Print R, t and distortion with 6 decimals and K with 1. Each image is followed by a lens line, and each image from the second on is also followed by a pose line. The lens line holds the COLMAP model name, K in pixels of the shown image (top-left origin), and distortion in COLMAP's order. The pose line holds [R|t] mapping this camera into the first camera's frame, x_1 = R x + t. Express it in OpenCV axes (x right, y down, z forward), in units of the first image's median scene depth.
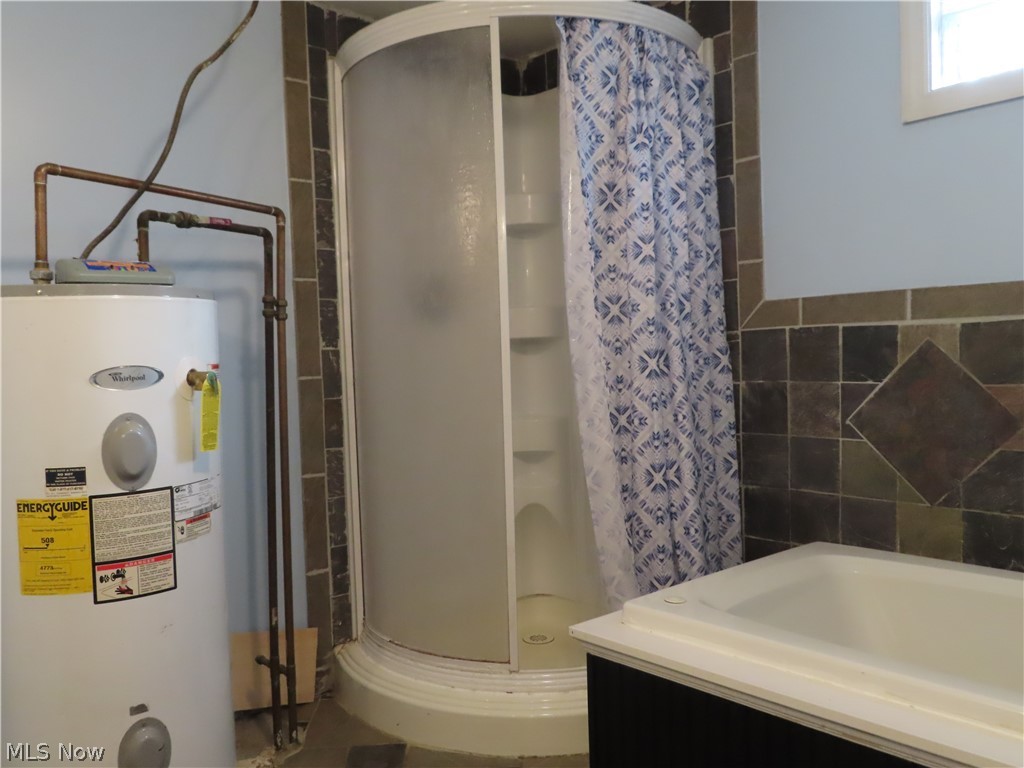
lens RADIAL K [[855.8, 0, 512.0], [0, 855.8, 384.0], [0, 0, 1]] dist [0.007119, 0.004794]
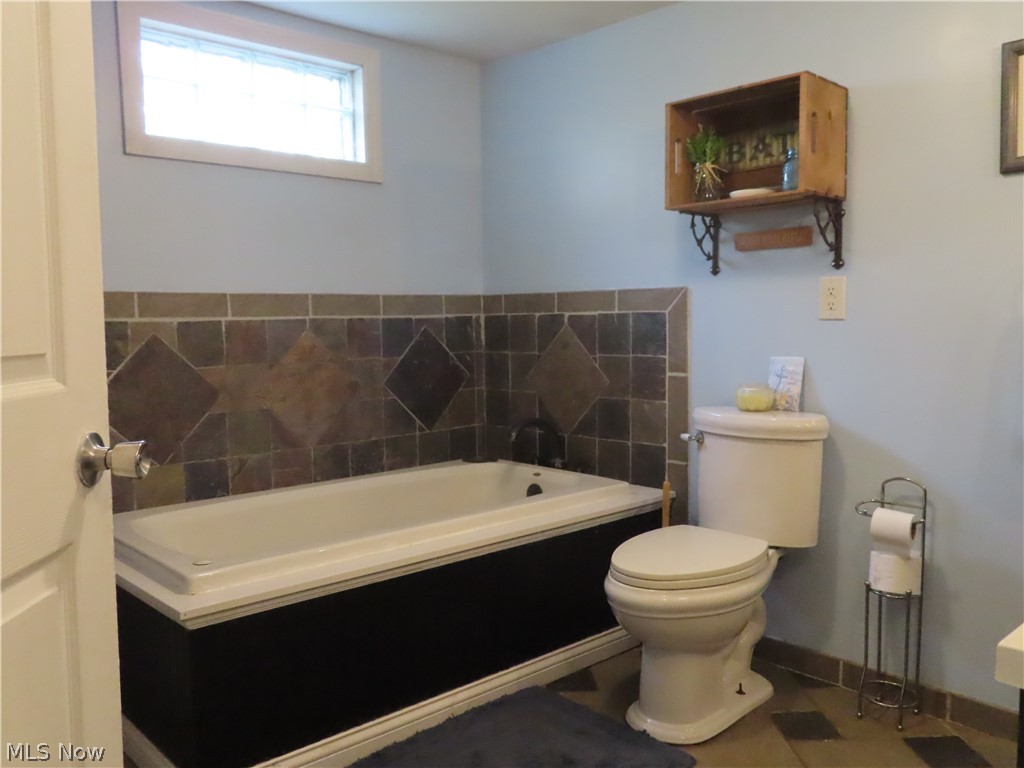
lens RADIAL K [[855.8, 0, 512.0], [0, 855.8, 384.0], [0, 0, 1]] dist [0.007119, 0.004794]
pose [[-0.025750, -0.047362, 0.998546, -0.784995], [0.049211, 0.997606, 0.048587, -0.014010], [-0.998456, 0.050390, -0.023358, 0.514444]]
